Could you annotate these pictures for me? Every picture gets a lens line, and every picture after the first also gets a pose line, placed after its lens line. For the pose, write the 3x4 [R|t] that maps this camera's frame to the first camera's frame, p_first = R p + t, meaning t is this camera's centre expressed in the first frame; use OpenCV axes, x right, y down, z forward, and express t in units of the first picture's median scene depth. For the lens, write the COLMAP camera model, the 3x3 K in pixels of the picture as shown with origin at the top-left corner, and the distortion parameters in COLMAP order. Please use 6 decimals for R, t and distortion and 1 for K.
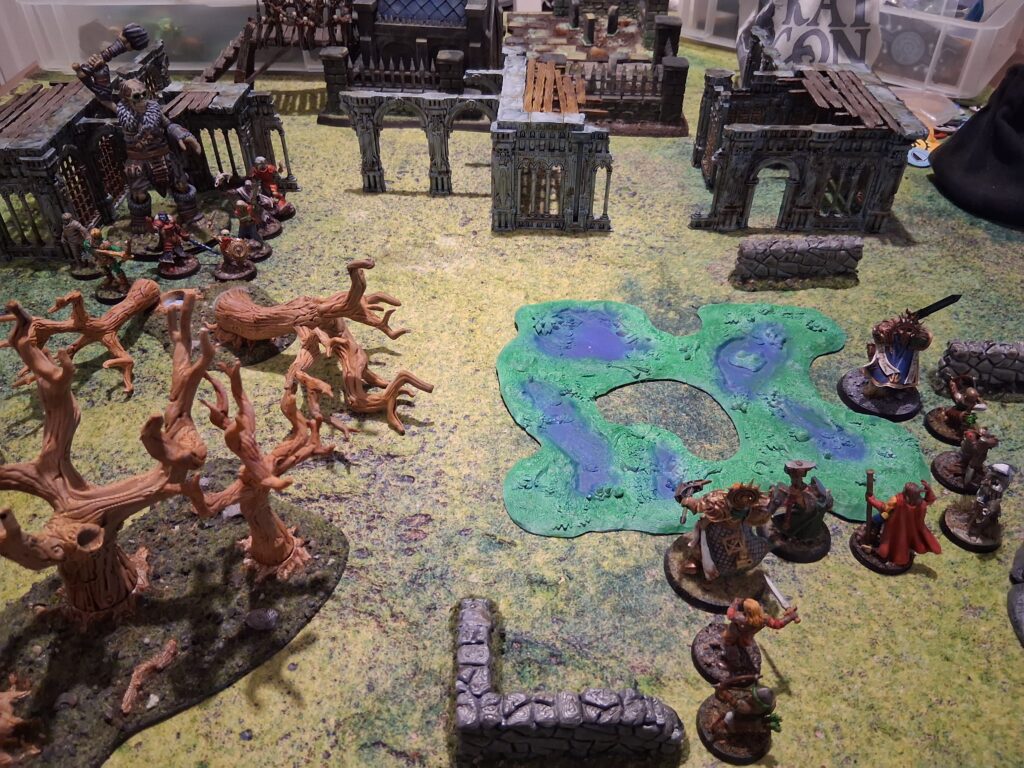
lens RADIAL K [[792.6, 0, 513.4], [0, 792.6, 381.4], [0, 0, 1]] dist [0.124235, -0.243634]
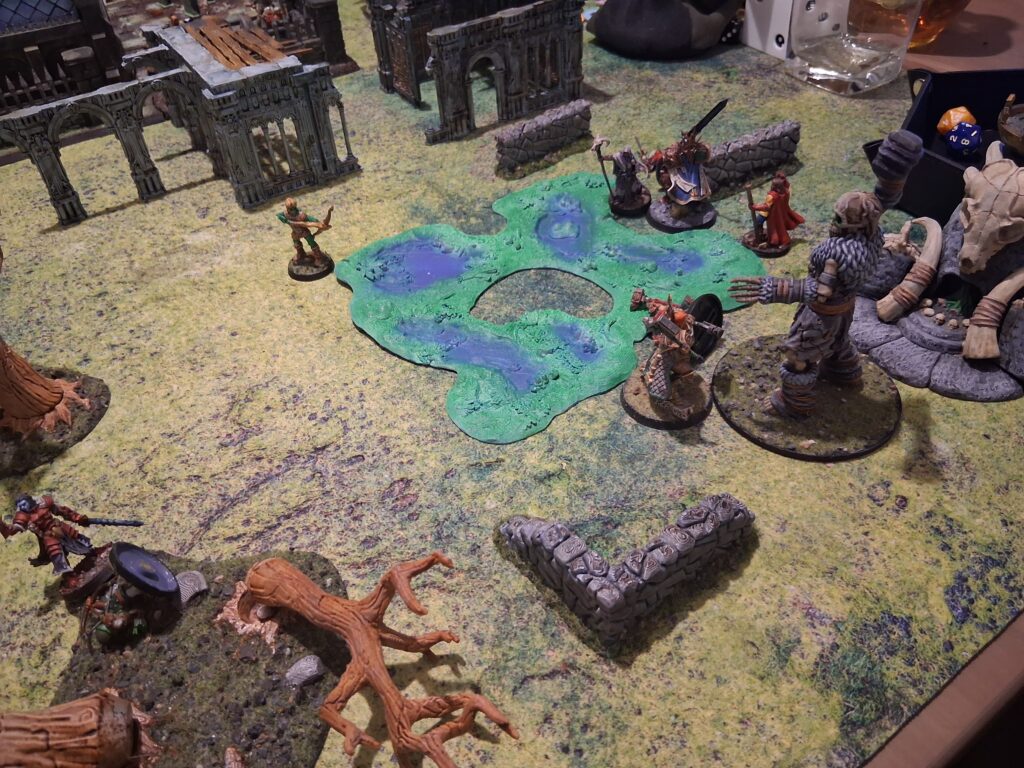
lens RADIAL K [[792.6, 0, 521.2], [0, 792.6, 383.3], [0, 0, 1]] dist [0.124235, -0.243634]
pose [[0.821684, -0.414648, 0.391027, -0.295798], [0.401837, 0.908016, 0.118468, 0.010930], [-0.404182, 0.059786, 0.912723, 0.081104]]
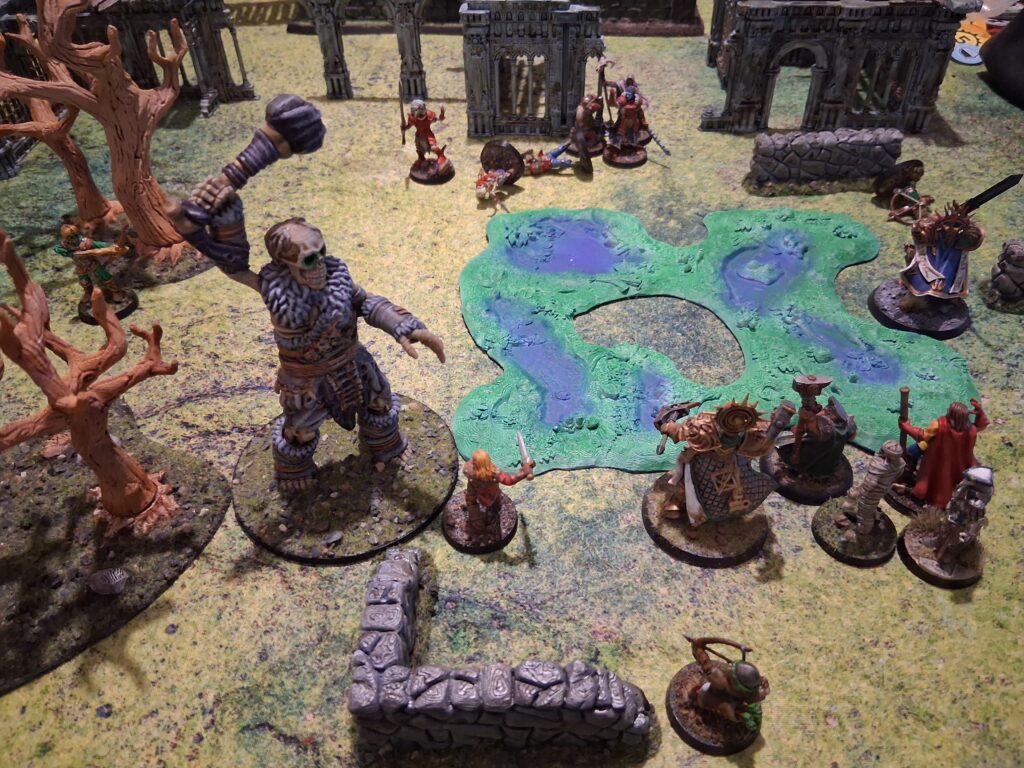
lens RADIAL K [[792.6, 0, 514.7], [0, 792.6, 384.6], [0, 0, 1]] dist [0.124235, -0.243634]
pose [[0.999132, -0.004873, -0.041381, 0.083213], [0.006753, 0.998946, 0.045404, 0.059923], [0.041116, -0.045644, 0.998111, 0.174845]]
